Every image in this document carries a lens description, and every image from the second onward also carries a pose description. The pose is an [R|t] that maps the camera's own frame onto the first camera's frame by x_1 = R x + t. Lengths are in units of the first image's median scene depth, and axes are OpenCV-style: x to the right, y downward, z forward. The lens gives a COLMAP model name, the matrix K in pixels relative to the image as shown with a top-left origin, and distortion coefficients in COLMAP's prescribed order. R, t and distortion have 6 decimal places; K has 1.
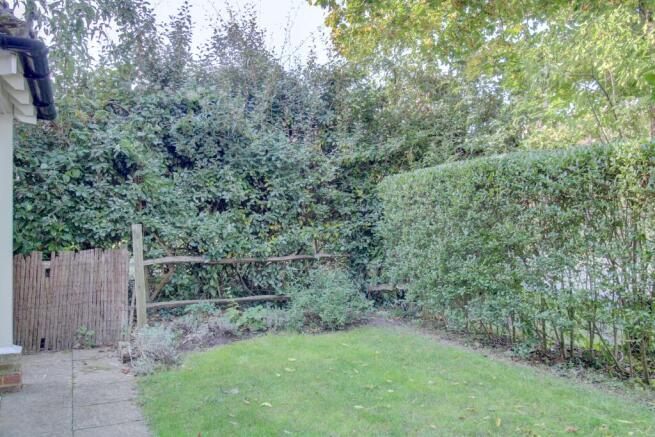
lens RADIAL K [[517.9, 0, 327.2], [0, 517.9, 219.8], [0, 0, 1]] dist [0.020947, -0.020528]
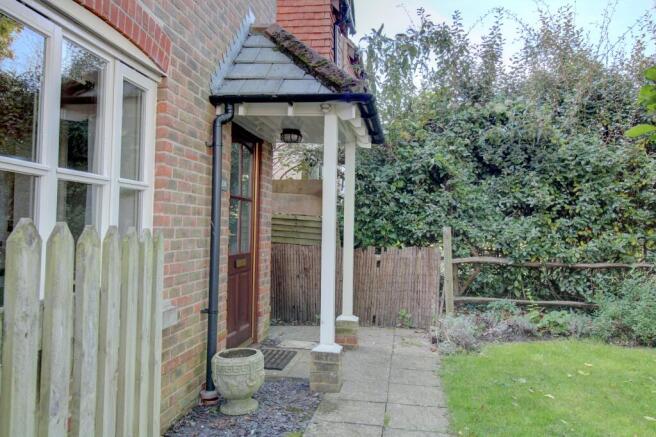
lens RADIAL K [[518.7, 0, 327.9], [0, 518.7, 217.6], [0, 0, 1]] dist [0.020947, -0.020528]
pose [[0.821125, 0.011034, -0.570642, 0.069907], [-0.017133, 0.999839, -0.005320, -0.000834], [0.570492, 0.014145, 0.821182, -0.092199]]
